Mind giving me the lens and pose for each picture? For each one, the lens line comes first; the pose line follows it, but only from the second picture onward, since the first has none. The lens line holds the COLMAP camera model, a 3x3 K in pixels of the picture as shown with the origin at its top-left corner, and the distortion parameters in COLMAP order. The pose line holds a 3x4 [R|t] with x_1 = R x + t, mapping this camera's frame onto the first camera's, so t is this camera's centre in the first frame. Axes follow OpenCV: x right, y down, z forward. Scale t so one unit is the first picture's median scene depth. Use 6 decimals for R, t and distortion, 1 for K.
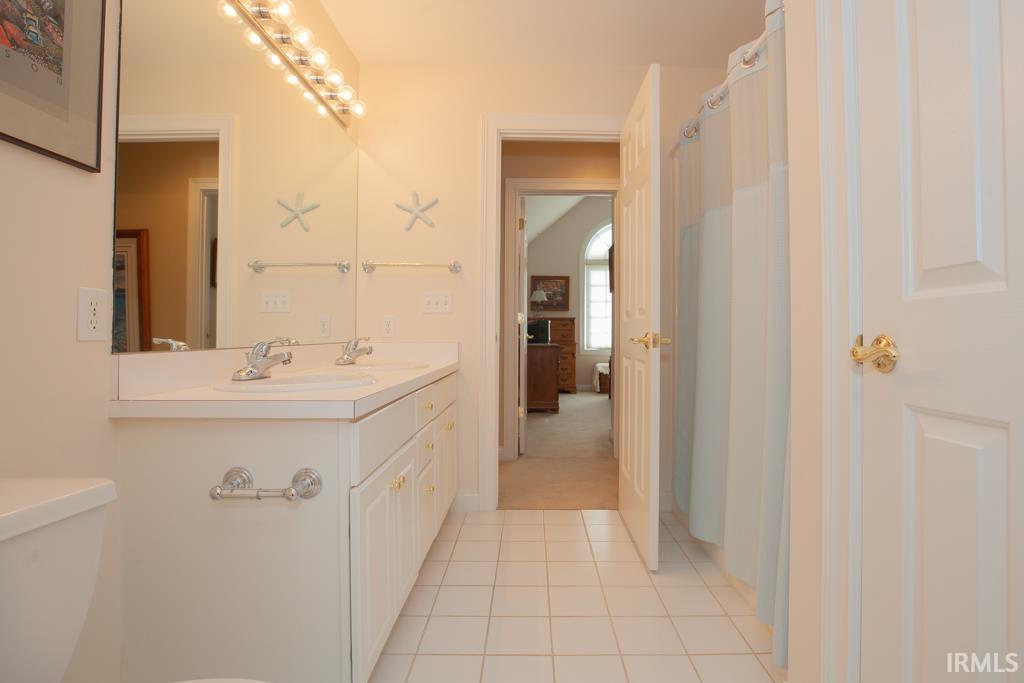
lens RADIAL K [[466.6, 0, 513.3], [0, 466.6, 341.9], [0, 0, 1]] dist [-0.044789, 0.015168]
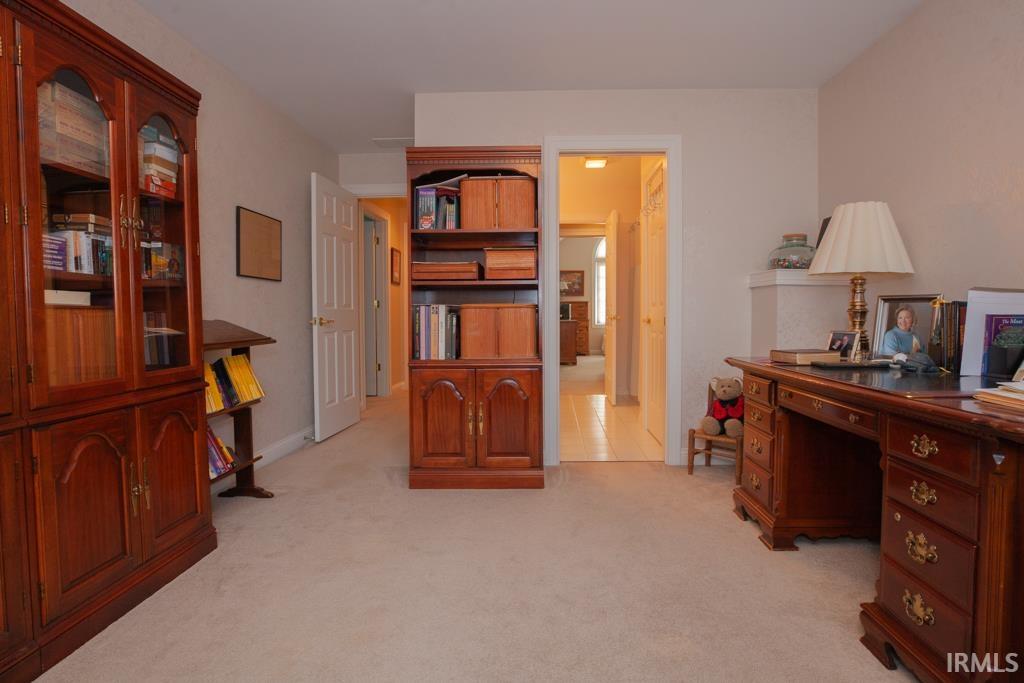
lens RADIAL K [[466.6, 0, 513.3], [0, 466.6, 341.9], [0, 0, 1]] dist [-0.044789, 0.015168]
pose [[0.999356, -0.003241, -0.035748, -0.041441], [0.004938, 0.998860, 0.047487, 0.001785], [0.035553, -0.047633, 0.998232, -0.397651]]
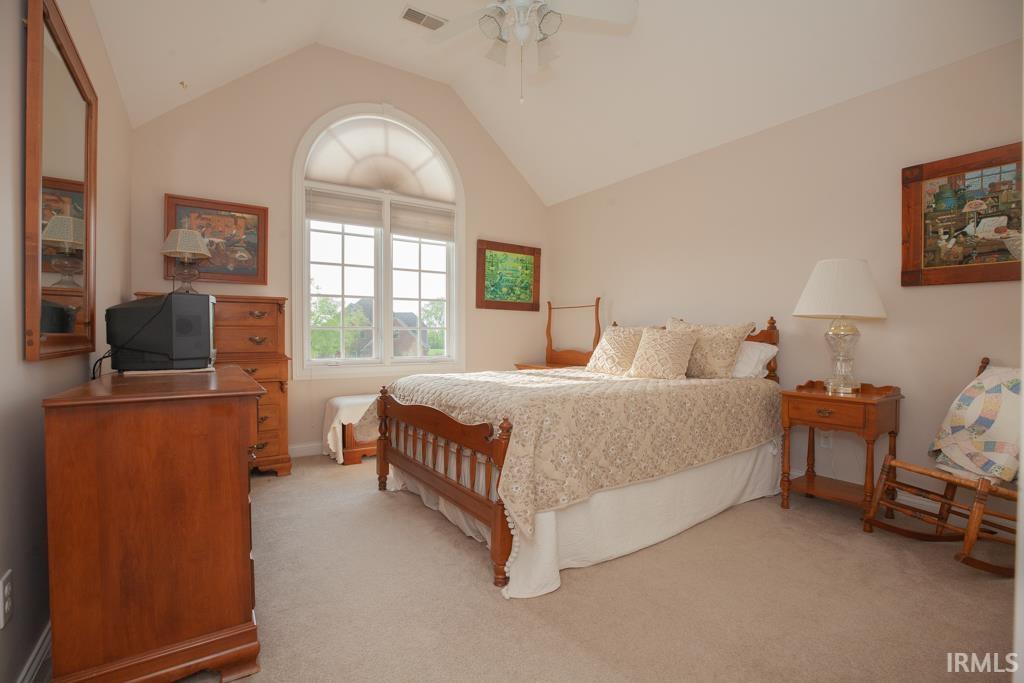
lens RADIAL K [[466.6, 0, 513.3], [0, 466.6, 341.9], [0, 0, 1]] dist [-0.044789, 0.015168]
pose [[0.801269, -0.008185, 0.598248, 0.045790], [0.007690, 0.999965, 0.003382, -0.011821], [-0.598255, 0.001891, 0.801304, 0.530560]]
